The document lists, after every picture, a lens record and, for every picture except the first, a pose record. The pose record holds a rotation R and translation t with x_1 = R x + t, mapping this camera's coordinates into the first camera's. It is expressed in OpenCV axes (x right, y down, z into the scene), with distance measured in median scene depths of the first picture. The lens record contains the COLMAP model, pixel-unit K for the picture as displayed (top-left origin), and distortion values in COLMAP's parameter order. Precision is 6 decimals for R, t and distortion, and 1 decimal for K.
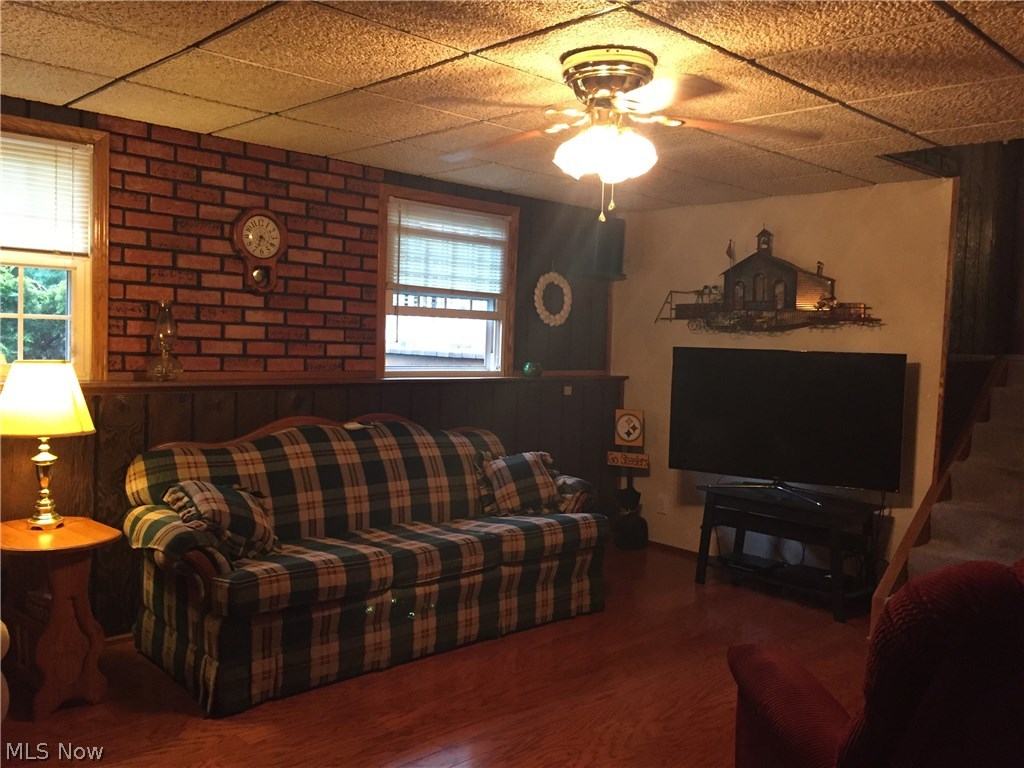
lens RADIAL K [[885.0, 0, 511.3], [0, 885.0, 386.5], [0, 0, 1]] dist [0.056860, -0.040078]
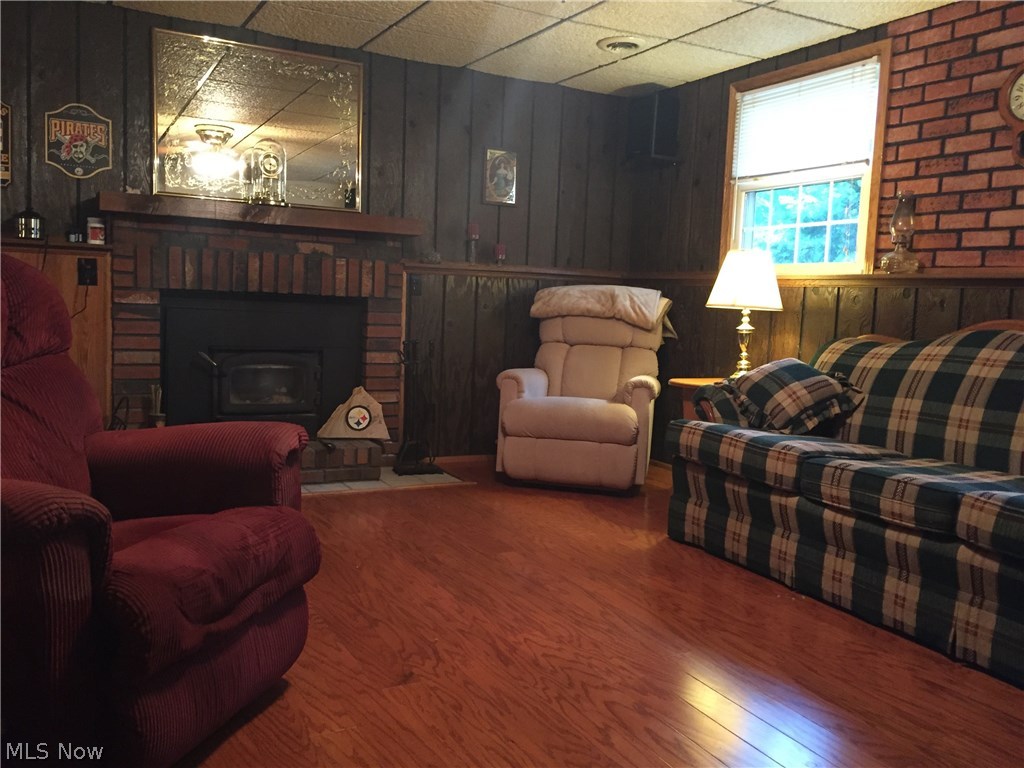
lens RADIAL K [[885.0, 0, 509.8], [0, 885.0, 382.4], [0, 0, 1]] dist [0.056860, -0.040078]
pose [[-0.280648, 0.049728, -0.958522, 0.661896], [-0.104851, 0.991092, 0.082118, 0.072864], [0.954067, 0.123548, -0.272934, 0.854502]]
